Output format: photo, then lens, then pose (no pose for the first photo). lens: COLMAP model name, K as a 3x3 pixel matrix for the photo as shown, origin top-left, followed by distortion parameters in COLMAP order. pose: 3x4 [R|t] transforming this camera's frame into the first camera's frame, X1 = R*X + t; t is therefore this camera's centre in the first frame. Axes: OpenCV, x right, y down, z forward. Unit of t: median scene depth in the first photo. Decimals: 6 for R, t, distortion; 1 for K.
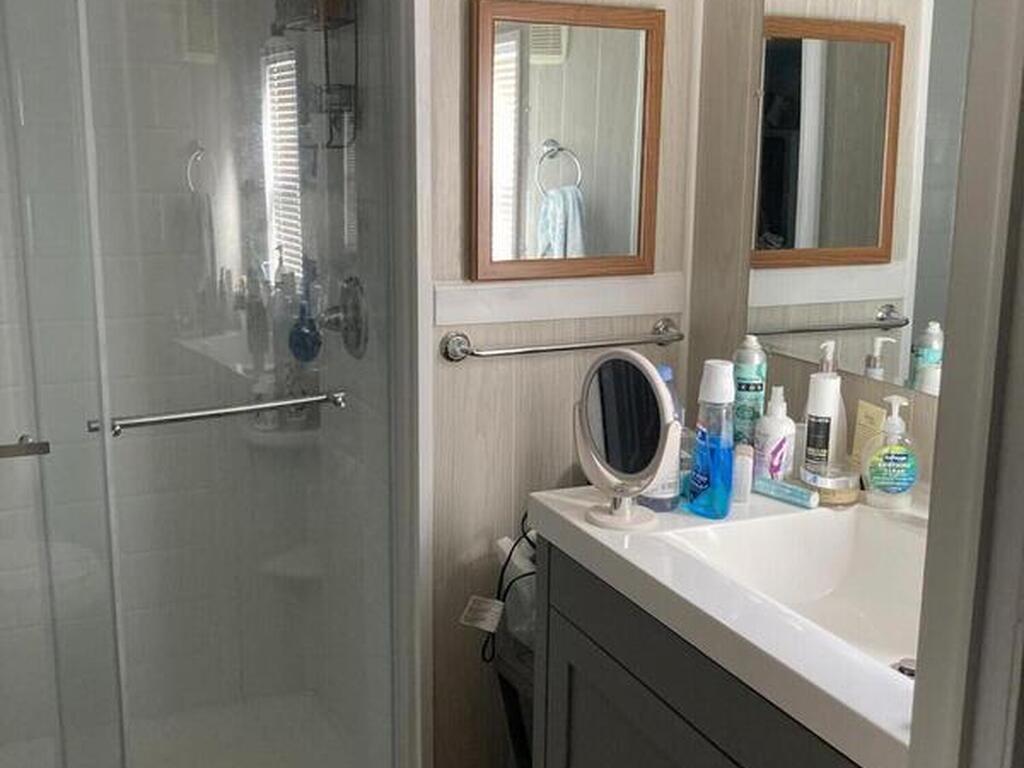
lens RADIAL K [[1123.6, 0, 495.4], [0, 1123.6, 379.9], [0, 0, 1]] dist [0.140796, -0.421109]
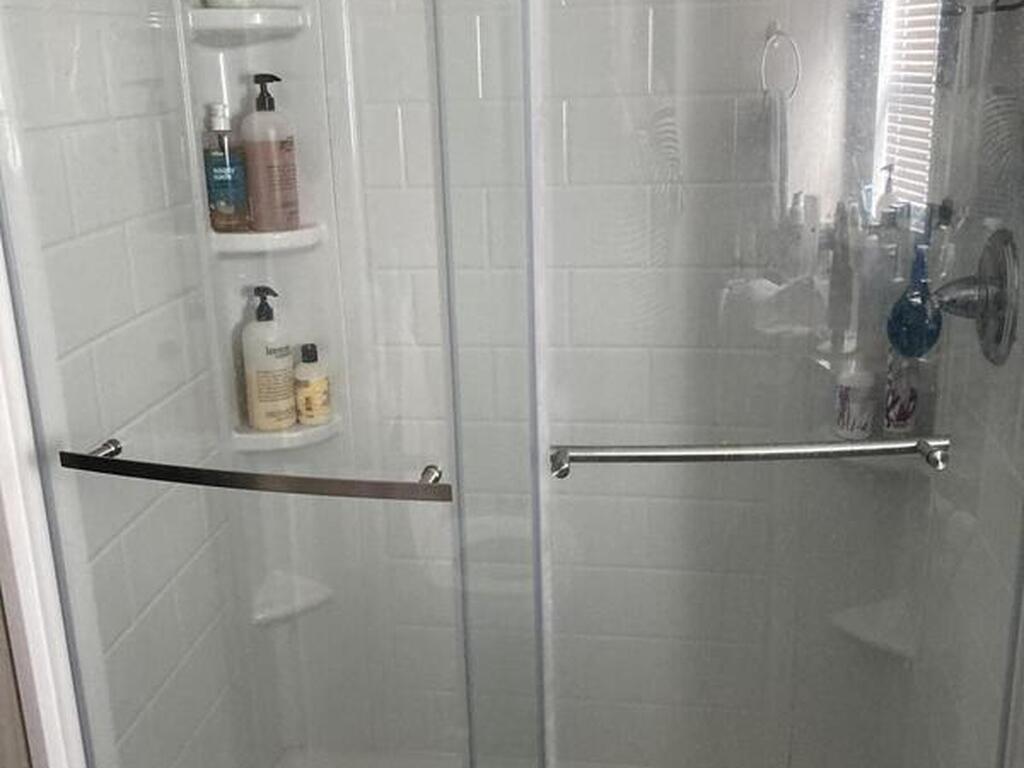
lens RADIAL K [[1123.6, 0, 495.4], [0, 1123.6, 379.9], [0, 0, 1]] dist [0.140796, -0.421109]
pose [[0.867426, 0.085529, -0.490161, -0.054706], [-0.104992, 0.994397, -0.012287, 0.033003], [0.486364, 0.062121, 0.871545, 0.312051]]
